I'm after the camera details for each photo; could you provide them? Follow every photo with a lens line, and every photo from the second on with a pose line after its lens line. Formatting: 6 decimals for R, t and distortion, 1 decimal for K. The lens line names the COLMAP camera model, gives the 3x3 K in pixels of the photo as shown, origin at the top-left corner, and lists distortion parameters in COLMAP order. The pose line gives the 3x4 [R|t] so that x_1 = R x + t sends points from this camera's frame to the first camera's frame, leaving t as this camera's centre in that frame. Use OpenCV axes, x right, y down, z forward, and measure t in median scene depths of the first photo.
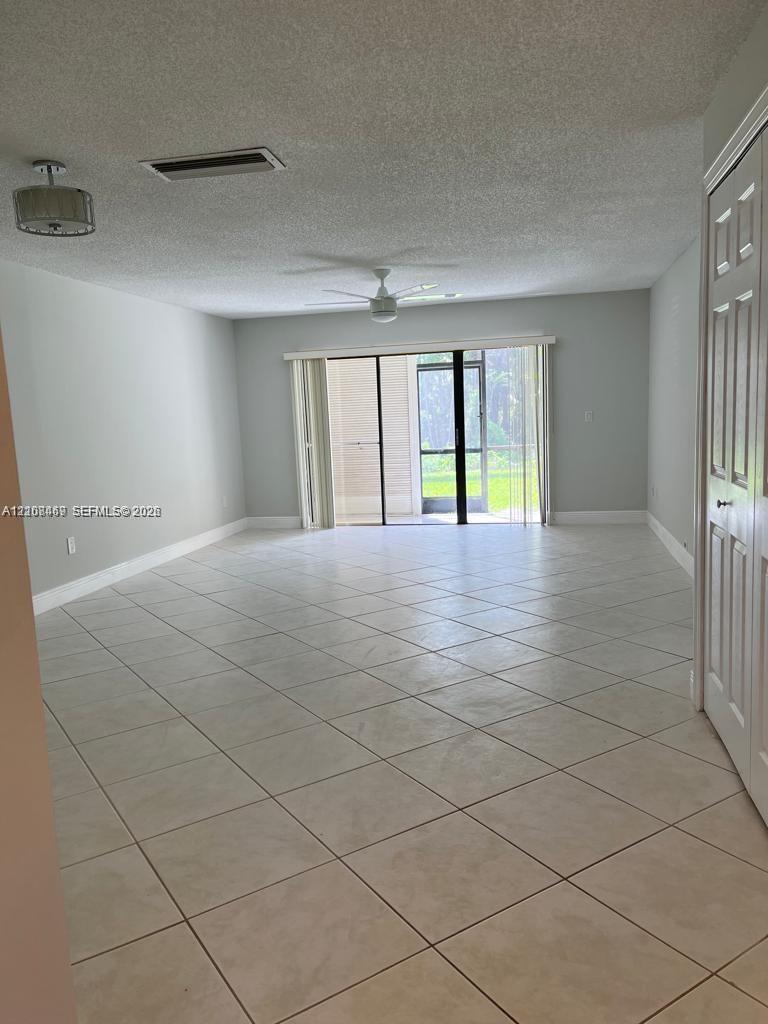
lens RADIAL K [[769.9, 0, 384.0], [0, 769.9, 512.0], [0, 0, 1]] dist [0.039791, -0.080852]
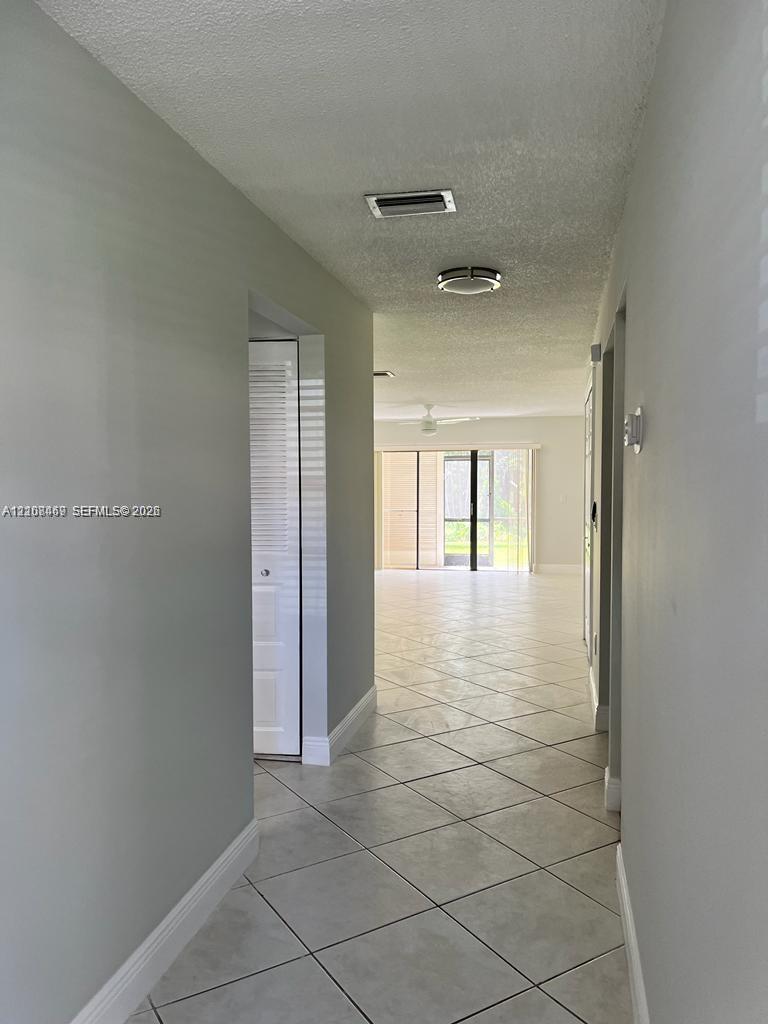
lens RADIAL K [[769.9, 0, 384.0], [0, 769.9, 512.0], [0, 0, 1]] dist [0.039791, -0.080852]
pose [[0.998967, 0.040856, -0.019905, -0.035953], [-0.042585, 0.994466, -0.096043, 0.047838], [0.015871, 0.096792, 0.995178, -0.388462]]
